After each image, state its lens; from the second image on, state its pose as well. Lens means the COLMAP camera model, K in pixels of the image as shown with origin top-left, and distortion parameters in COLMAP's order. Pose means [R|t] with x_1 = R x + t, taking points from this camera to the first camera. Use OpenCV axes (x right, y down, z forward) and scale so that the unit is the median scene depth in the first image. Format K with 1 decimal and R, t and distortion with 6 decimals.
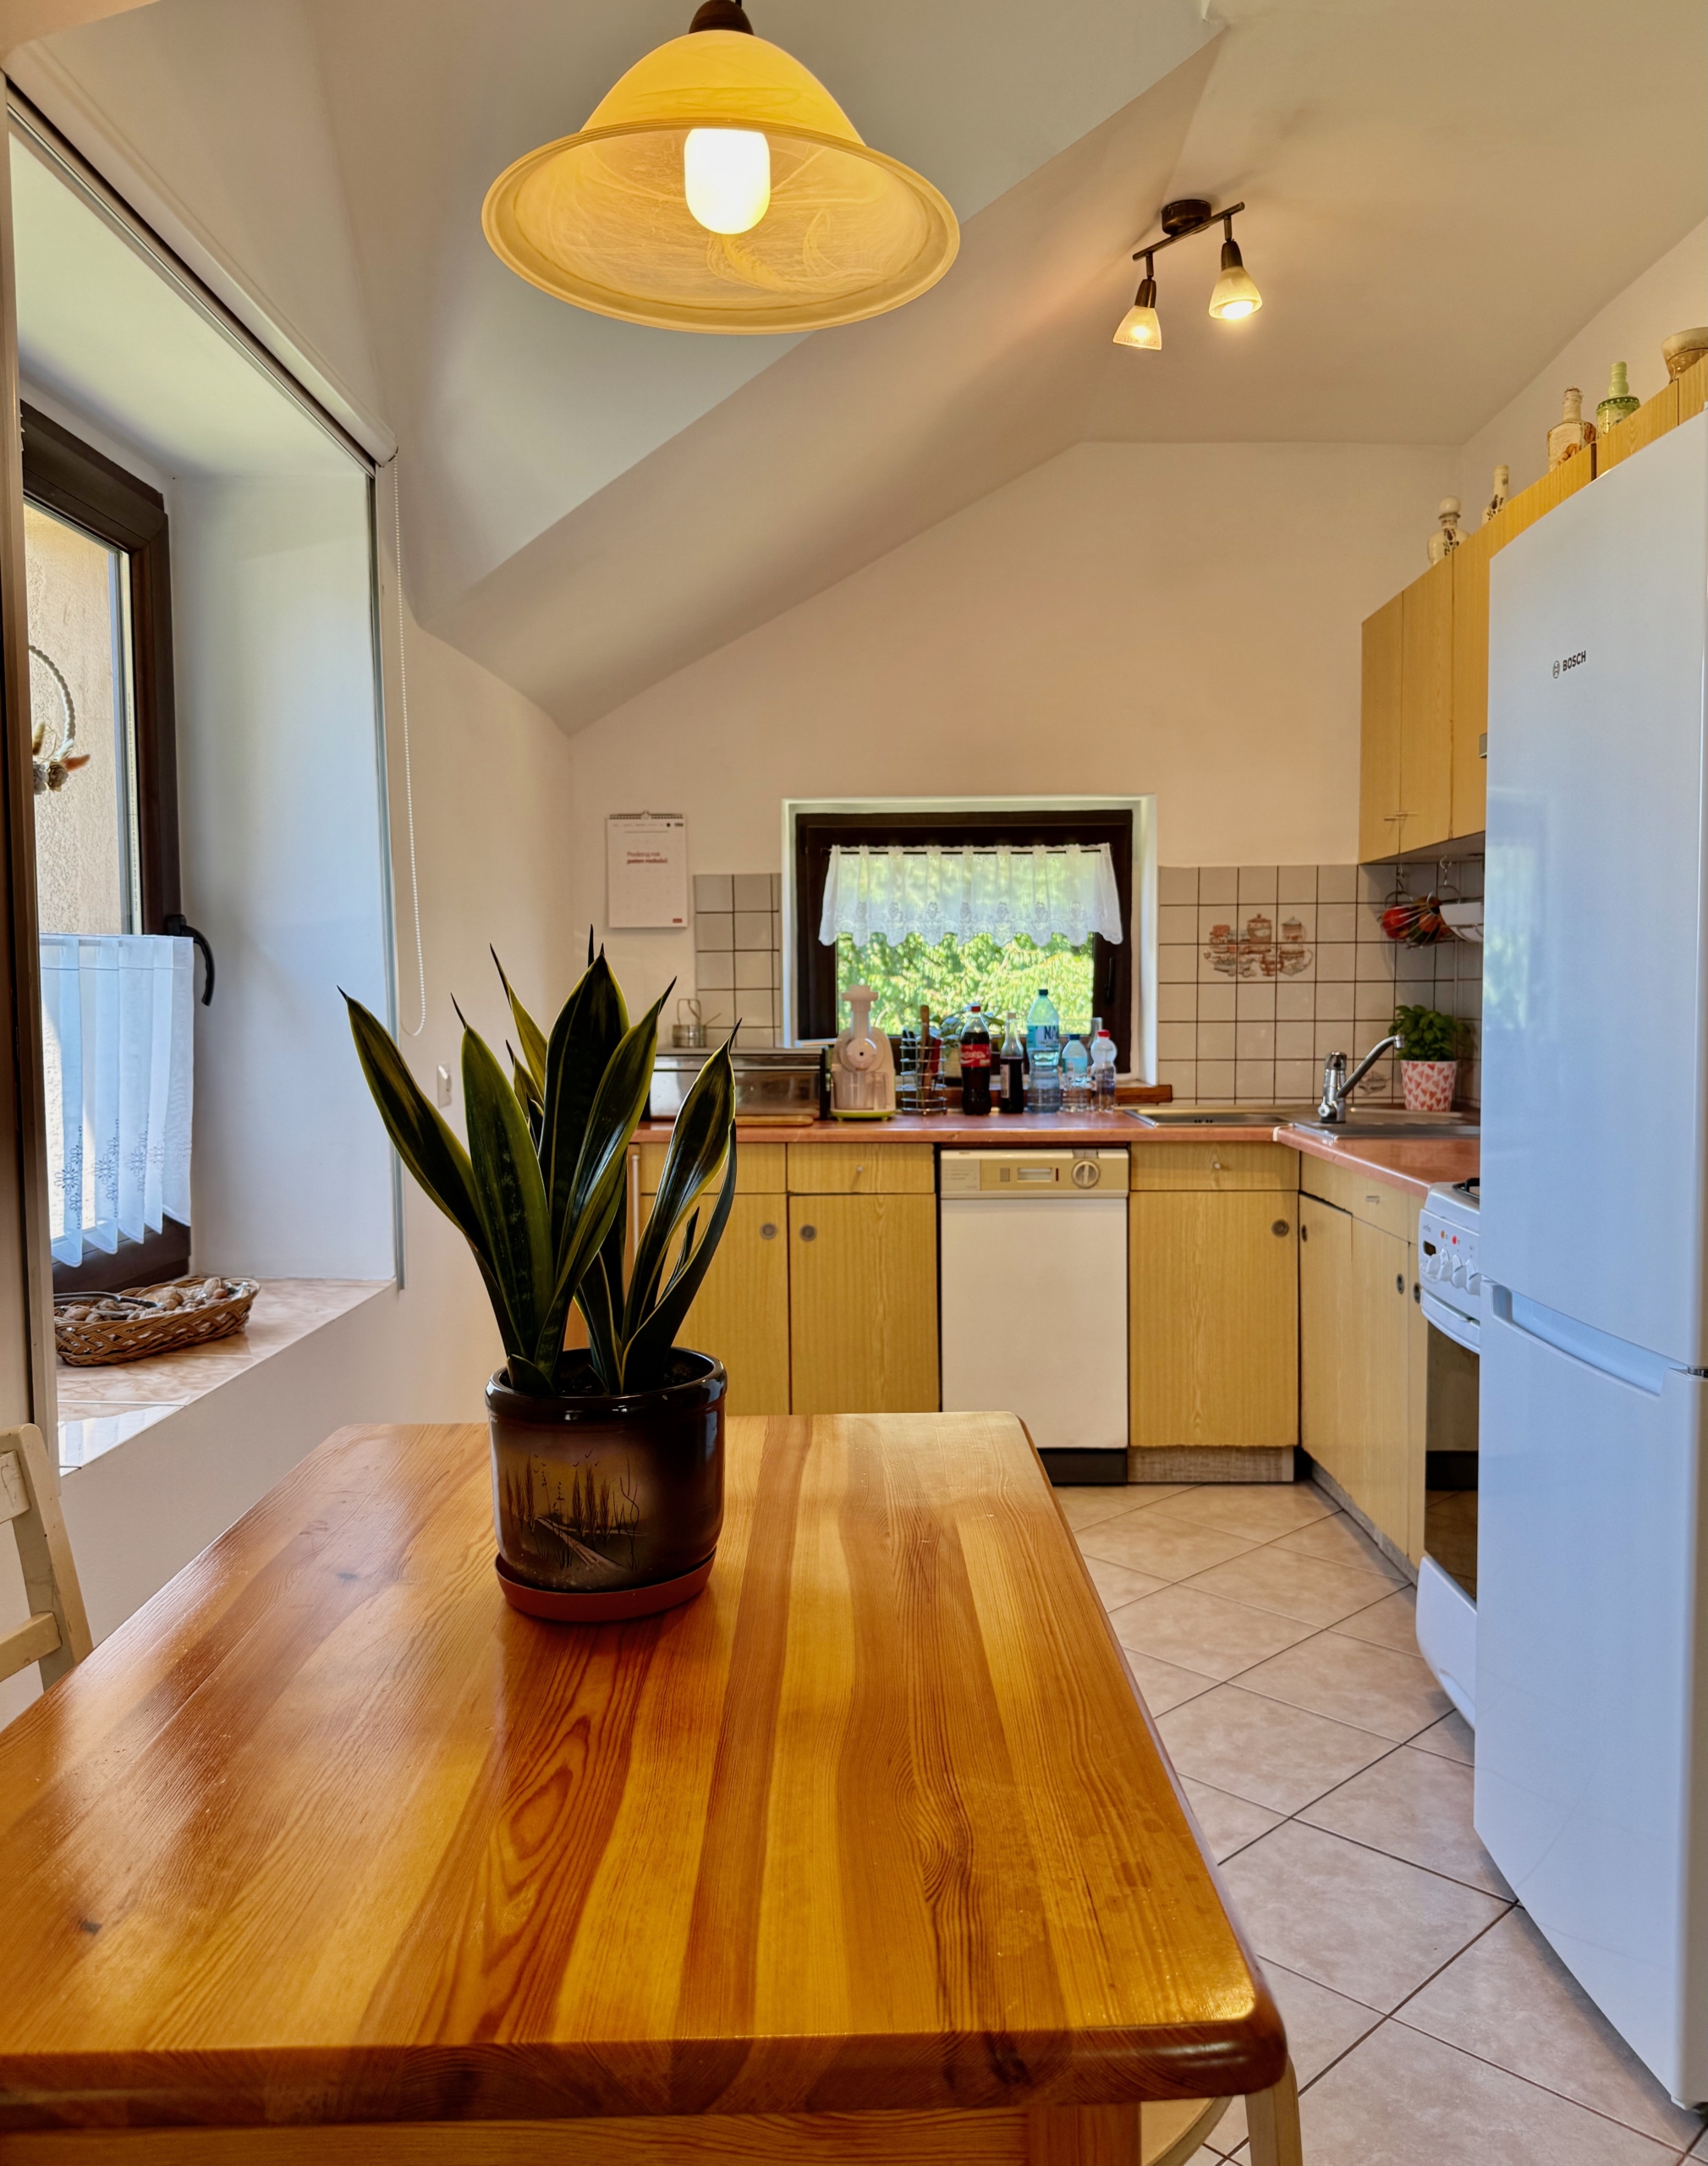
lens RADIAL K [[1643.2, 0, 856.2], [0, 1643.2, 1086.0], [0, 0, 1]] dist [0.000682, 0.000097]
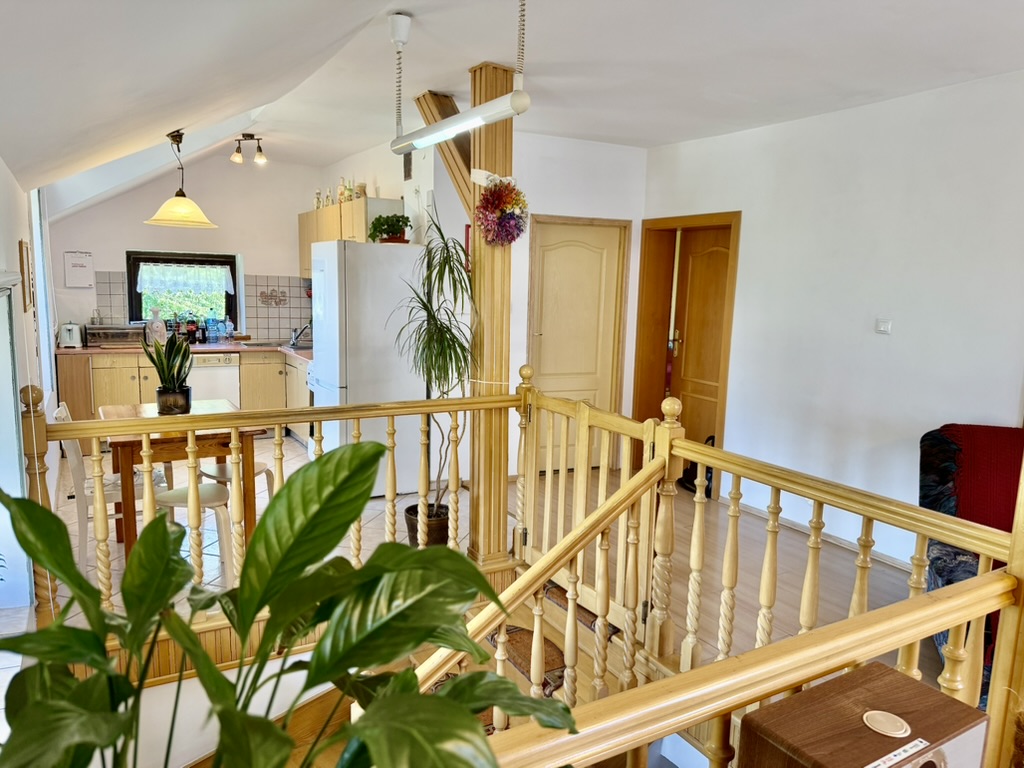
lens RADIAL K [[749.0, 0, 526.6], [0, 749.0, 405.4], [0, 0, 1]] dist [0.004645, -0.001924]
pose [[0.854700, -0.050530, 0.516656, -0.149167], [-0.008398, 0.993775, 0.111087, -0.035528], [-0.519054, -0.099285, 0.848956, -0.736487]]
